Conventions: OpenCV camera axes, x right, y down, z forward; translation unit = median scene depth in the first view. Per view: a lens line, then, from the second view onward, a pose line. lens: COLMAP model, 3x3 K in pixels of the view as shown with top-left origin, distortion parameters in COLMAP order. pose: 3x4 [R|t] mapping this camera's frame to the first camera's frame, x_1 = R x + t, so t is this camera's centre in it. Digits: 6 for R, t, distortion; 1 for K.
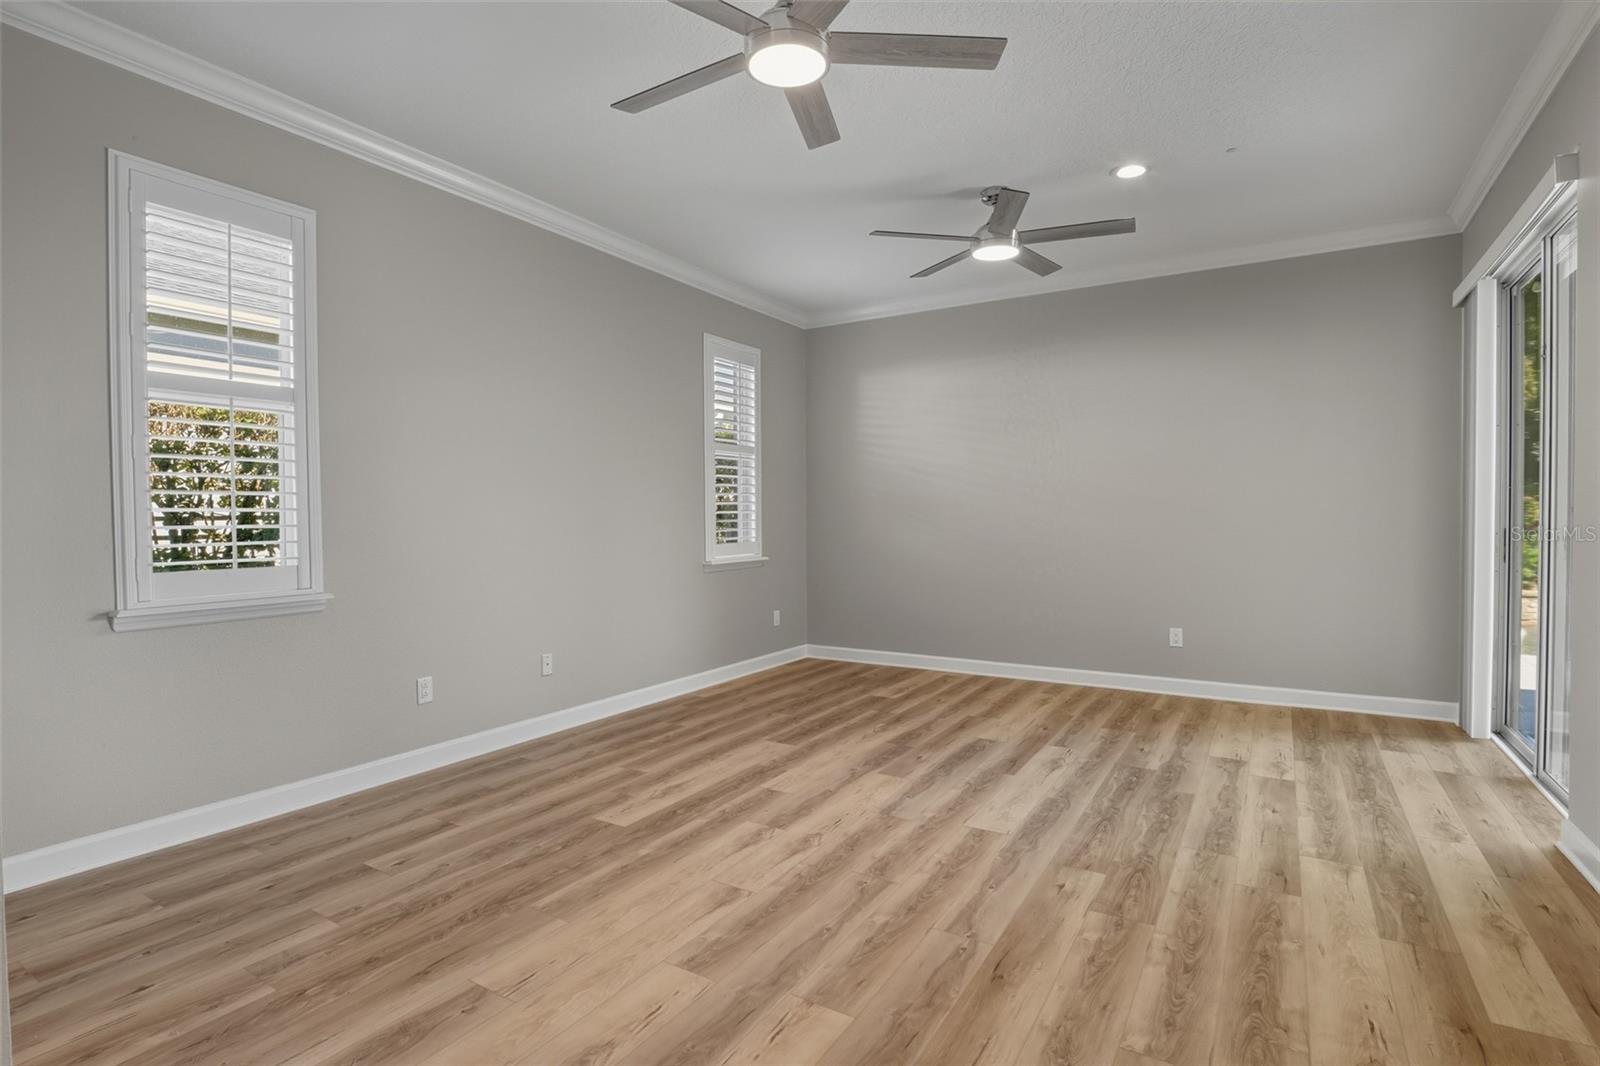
lens RADIAL K [[776.3, 0, 797.5], [0, 776.3, 529.4], [0, 0, 1]] dist [-0.024830, -0.000612]
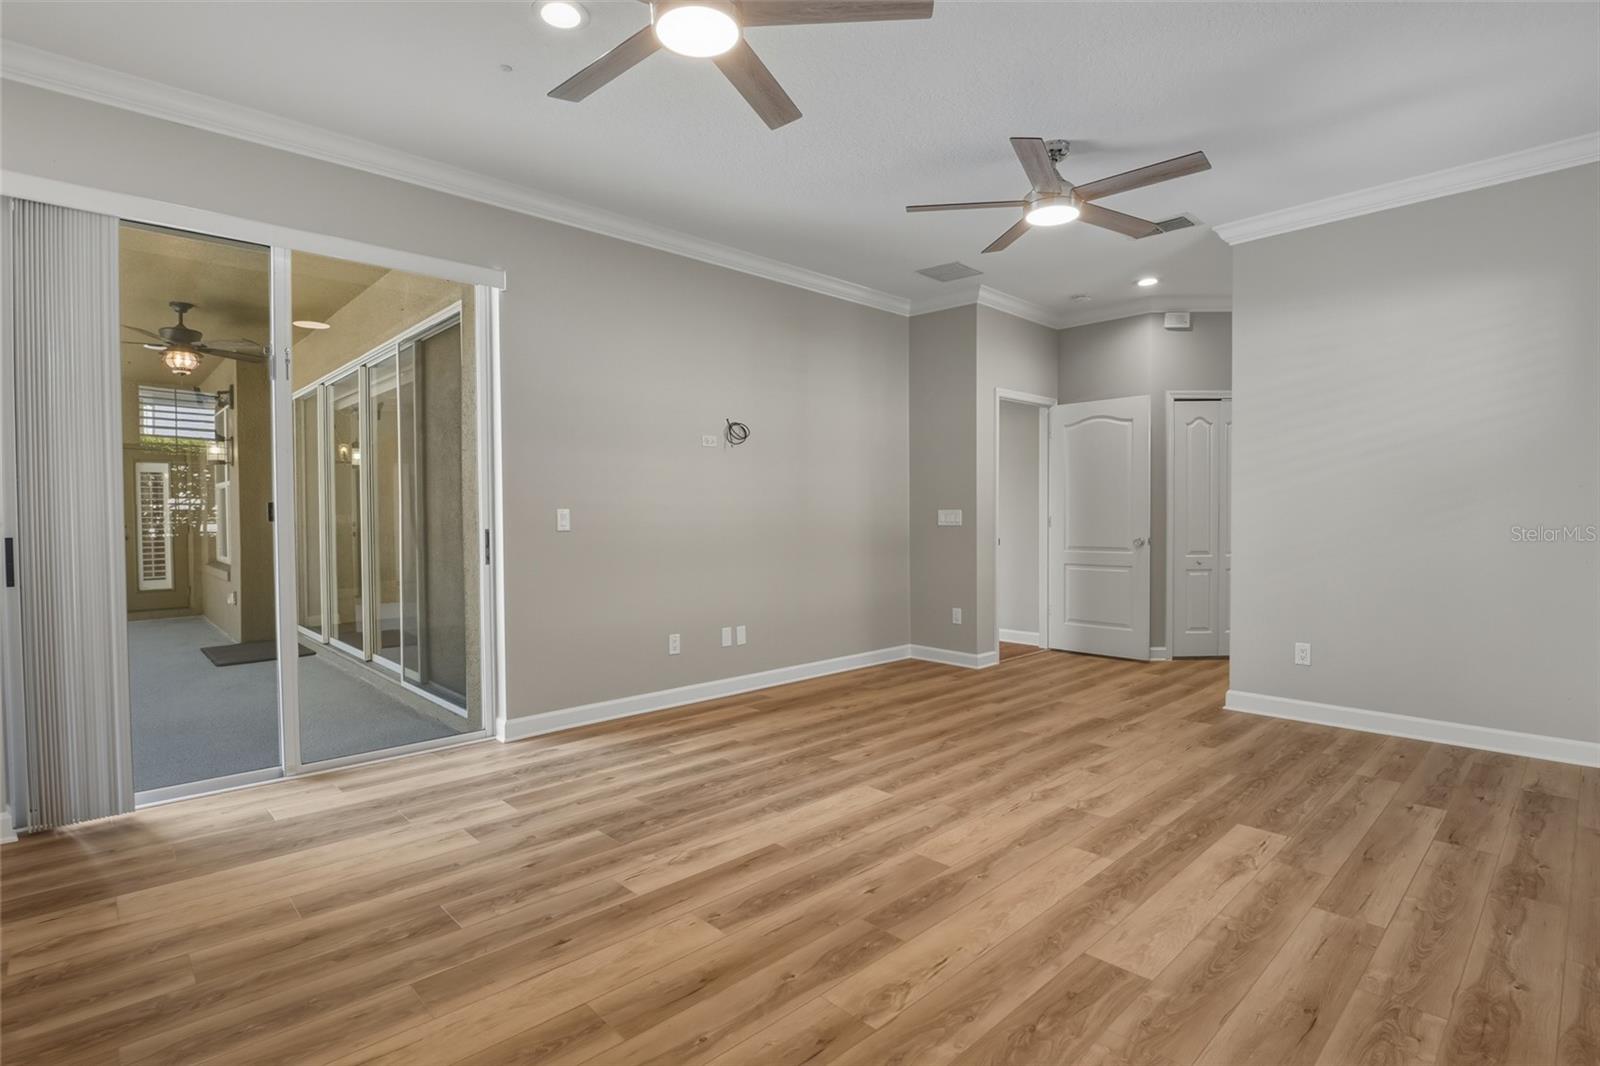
lens RADIAL K [[776.3, 0, 799.9], [0, 776.3, 536.2], [0, 0, 1]] dist [-0.024830, -0.000612]
pose [[-0.967531, 0.005435, 0.252695, 0.065590], [0.016448, 0.999003, 0.041492, -0.029030], [-0.252217, 0.044301, -0.966656, 2.029854]]
